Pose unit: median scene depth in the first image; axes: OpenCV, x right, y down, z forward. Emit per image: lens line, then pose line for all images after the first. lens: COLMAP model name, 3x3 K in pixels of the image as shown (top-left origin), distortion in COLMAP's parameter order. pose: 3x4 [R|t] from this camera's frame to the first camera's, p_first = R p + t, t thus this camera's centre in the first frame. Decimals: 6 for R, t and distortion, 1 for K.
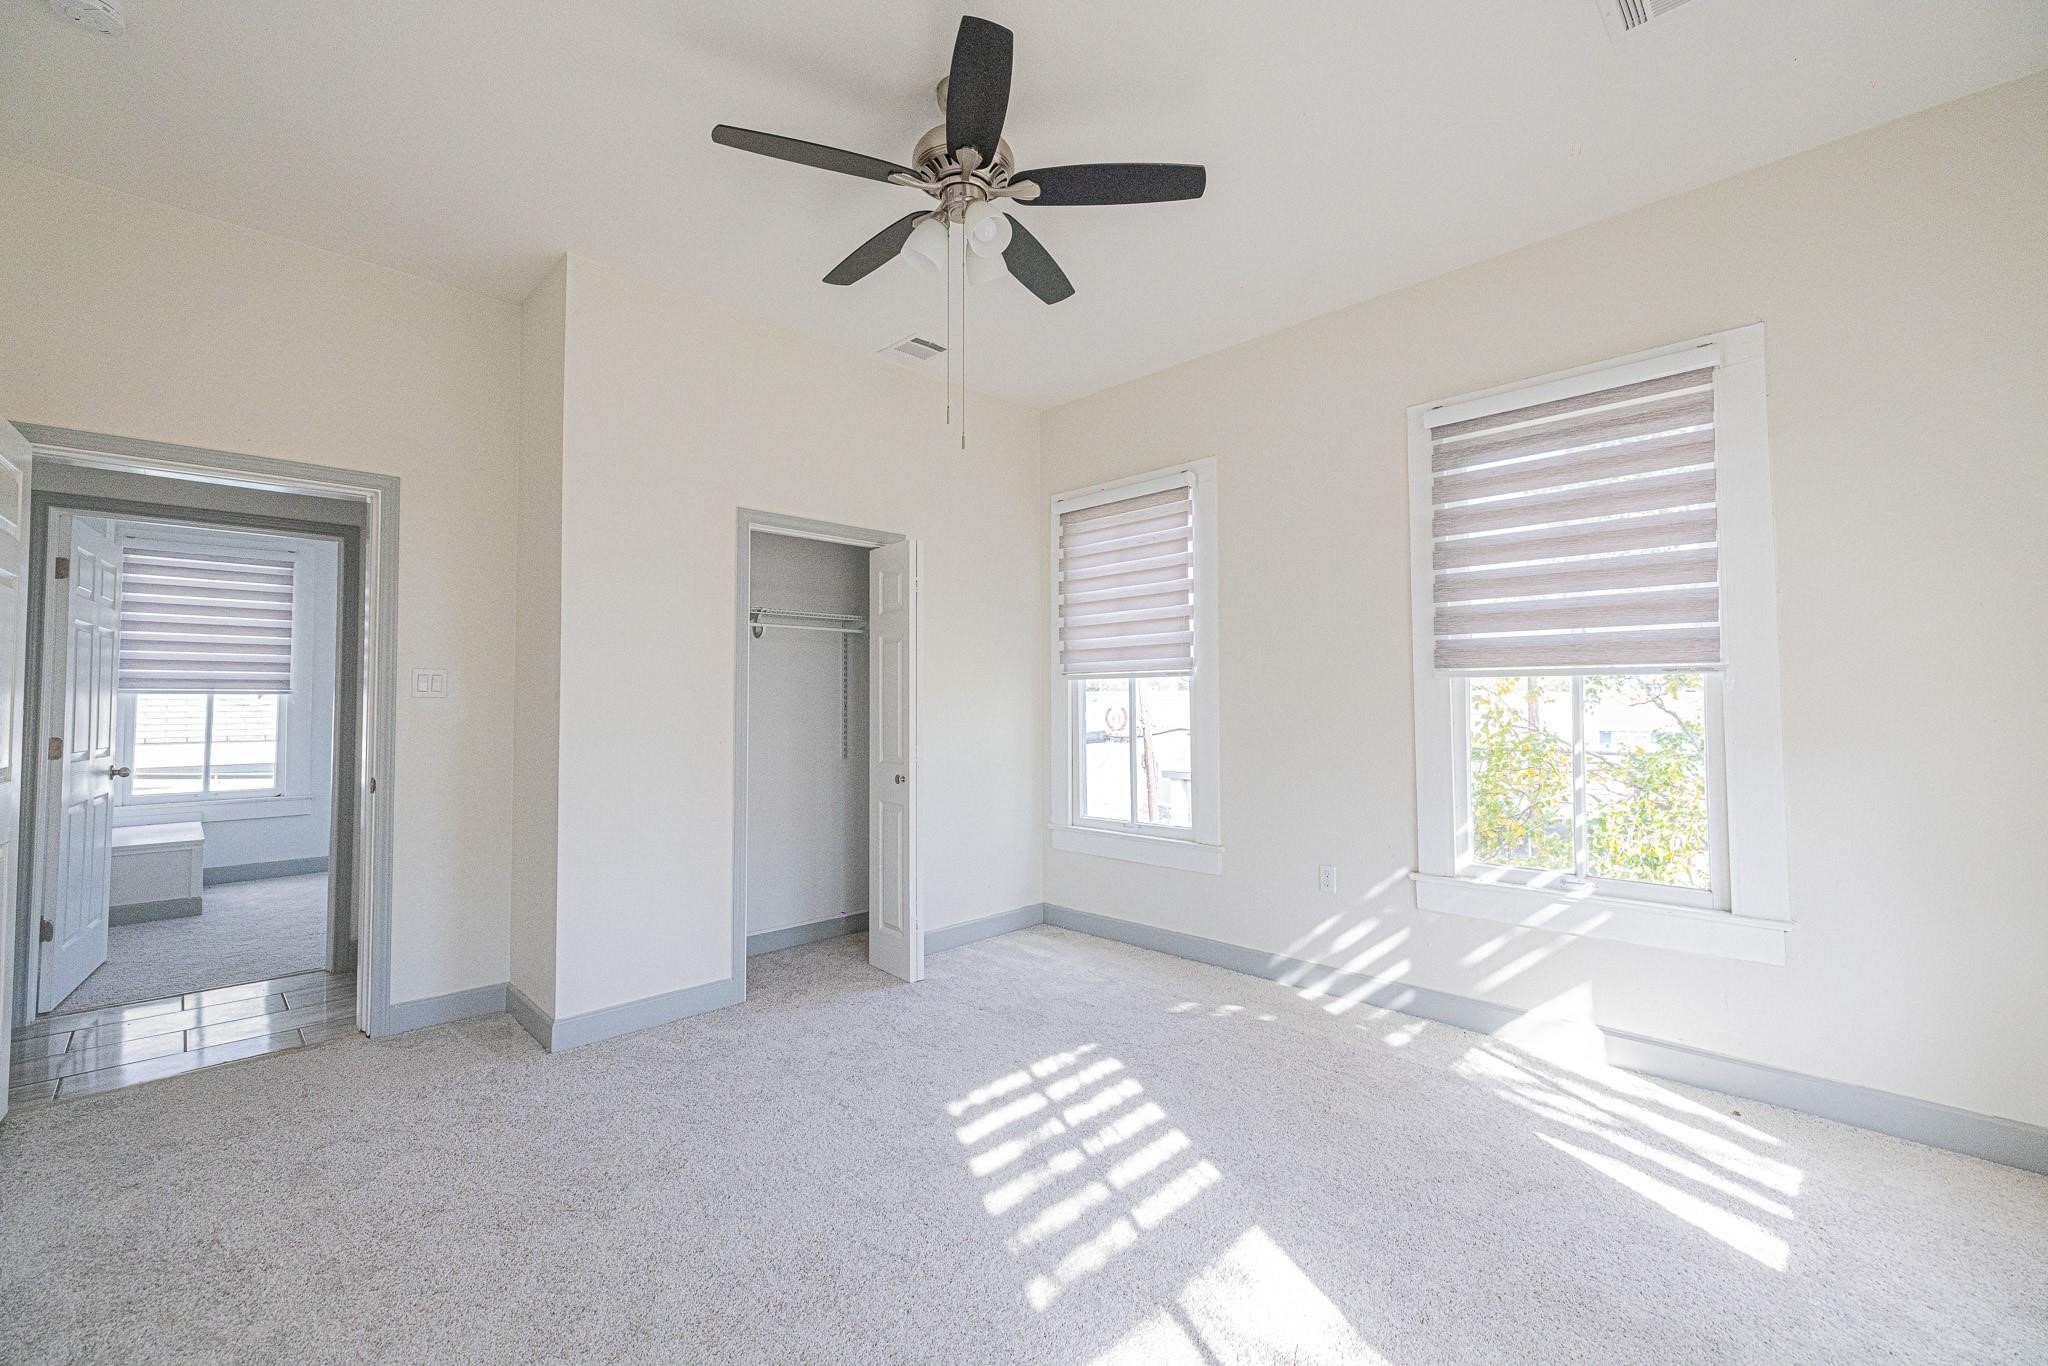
lens RADIAL K [[856.2, 0, 1019.1], [0, 856.2, 672.2], [0, 0, 1]] dist [-0.000219, 0.000113]
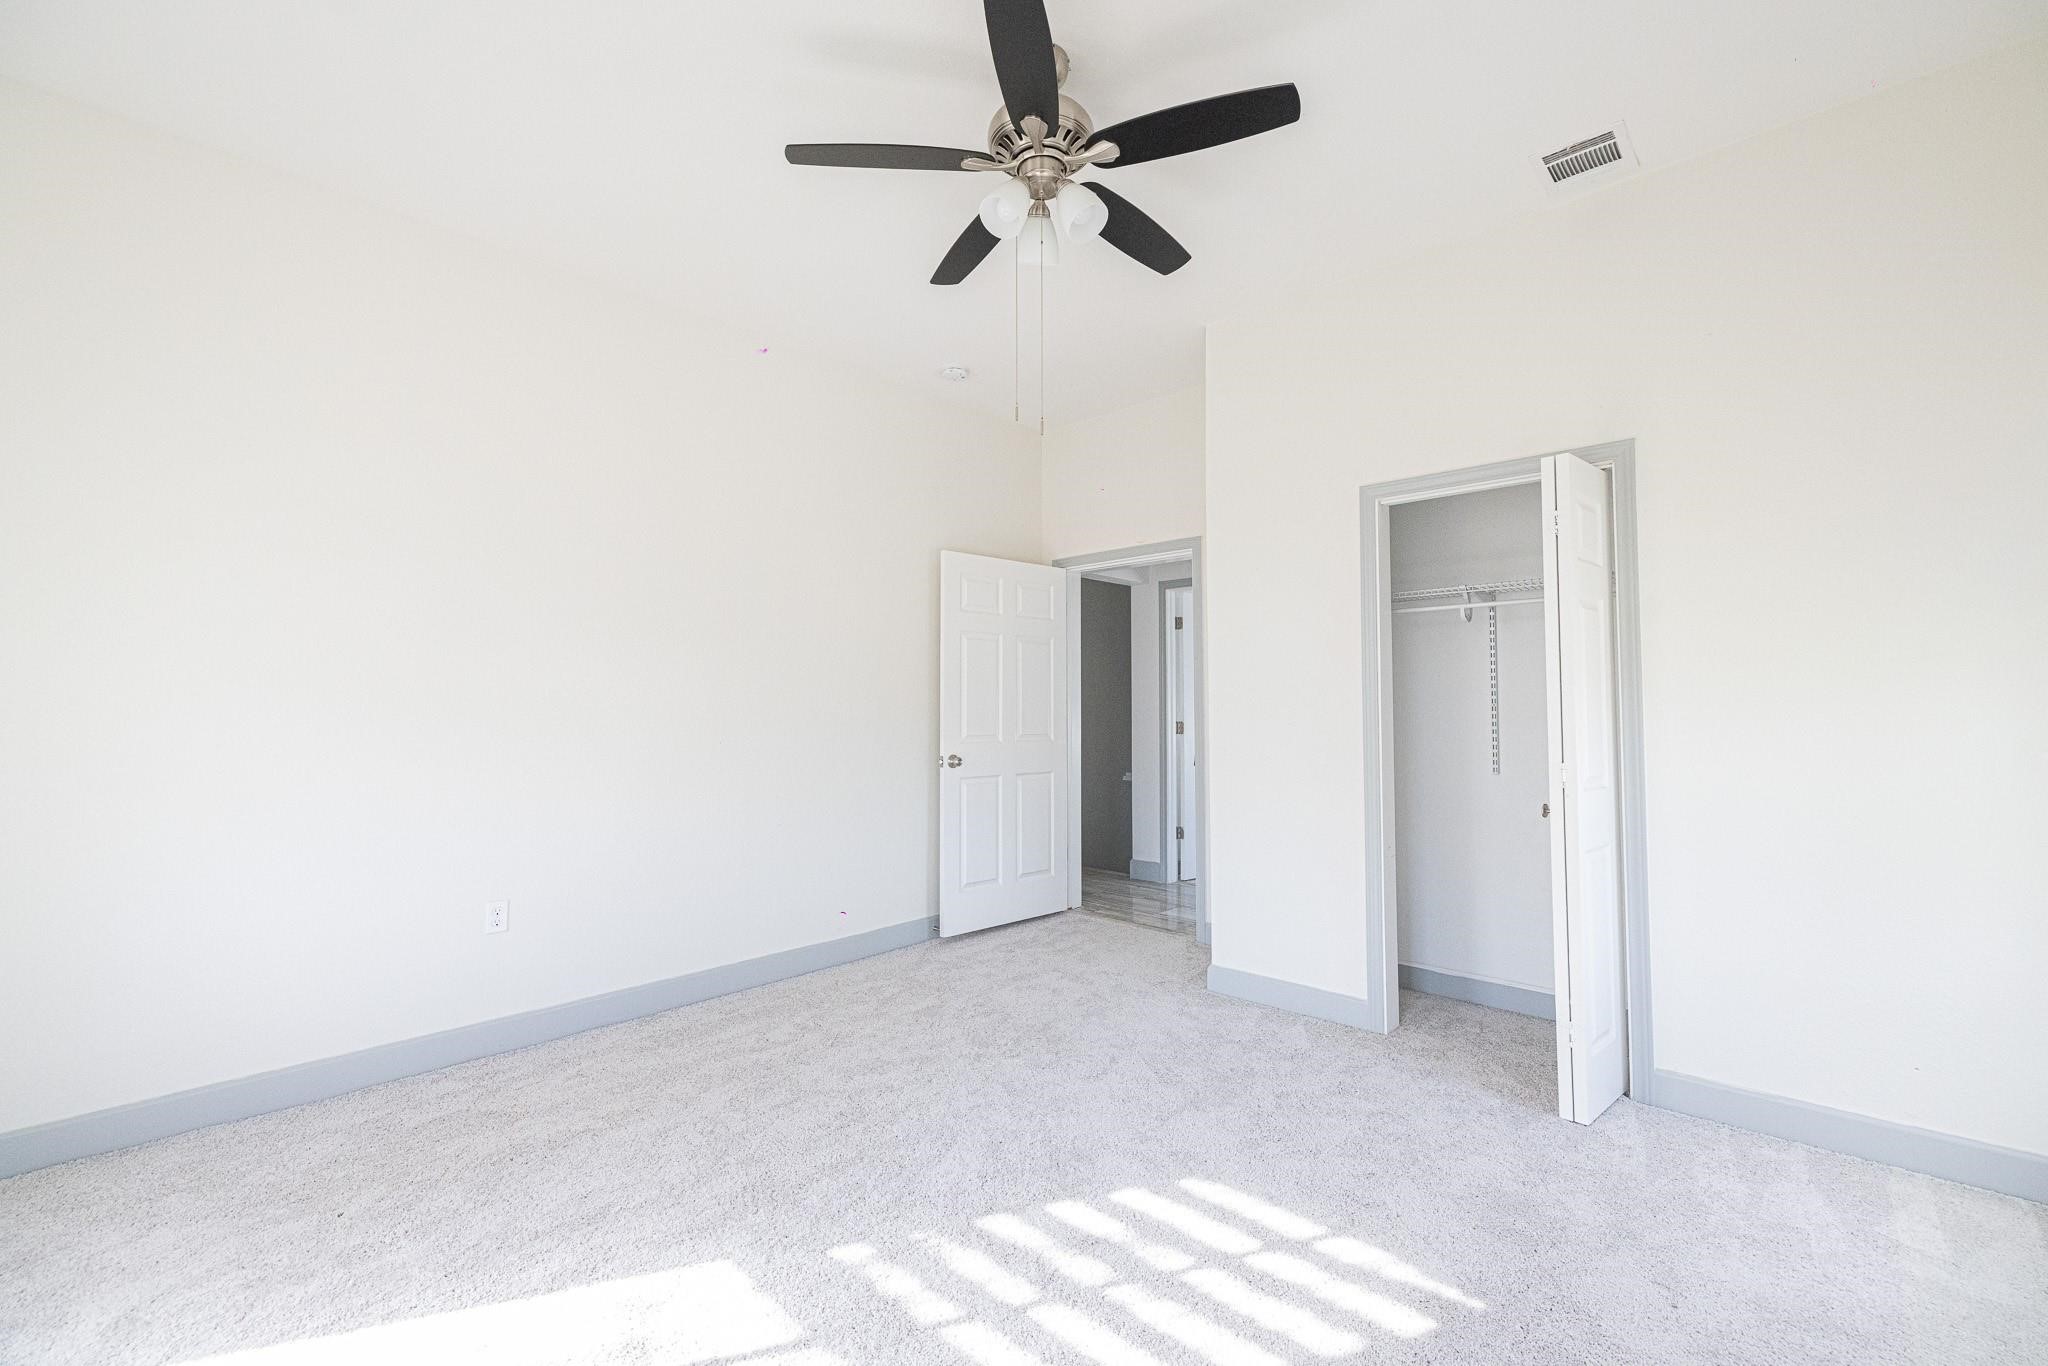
lens RADIAL K [[856.2, 0, 1019.1], [0, 856.2, 672.2], [0, 0, 1]] dist [-0.000219, 0.000113]
pose [[0.029758, -0.040644, -0.998730, 0.714279], [0.037662, 0.998509, -0.039513, 0.041183], [0.998847, -0.036439, 0.031245, 0.771721]]
